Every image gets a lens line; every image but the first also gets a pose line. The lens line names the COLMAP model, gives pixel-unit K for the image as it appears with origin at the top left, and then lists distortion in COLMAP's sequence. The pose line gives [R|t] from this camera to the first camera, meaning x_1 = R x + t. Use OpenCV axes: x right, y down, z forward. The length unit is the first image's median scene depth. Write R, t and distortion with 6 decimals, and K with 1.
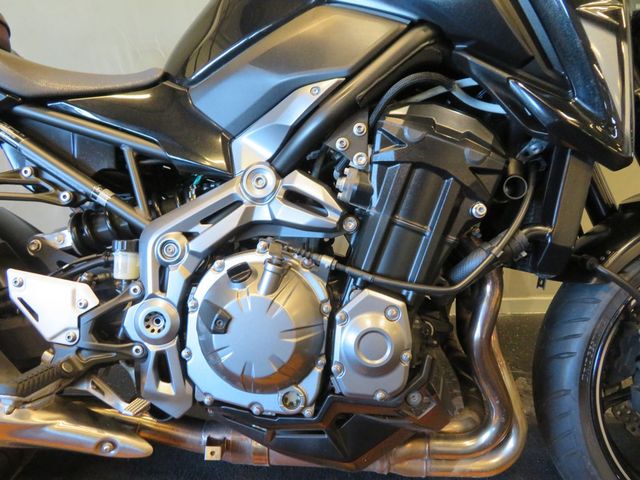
lens RADIAL K [[457.0, 0, 321.4], [0, 457.0, 239.0], [0, 0, 1]] dist [-0.005805, 0.005849]
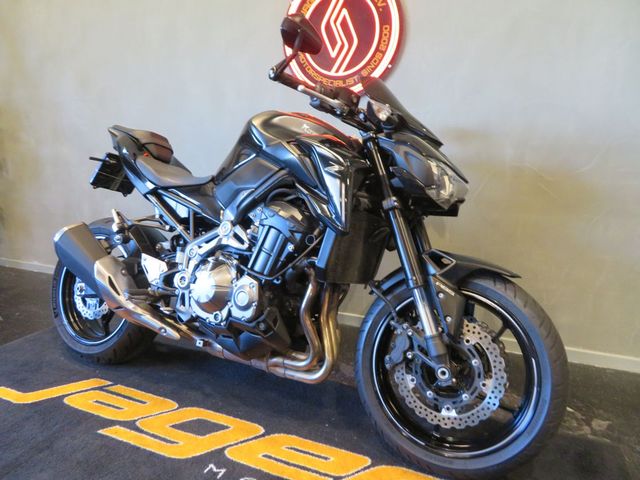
lens RADIAL K [[457.0, 0, 324.5], [0, 457.0, 242.8], [0, 0, 1]] dist [-0.005805, 0.005849]
pose [[0.911569, 0.098454, -0.399185, 1.308231], [-0.134512, 0.988890, -0.063271, 0.033592], [0.388521, 0.111371, 0.914685, -0.991364]]
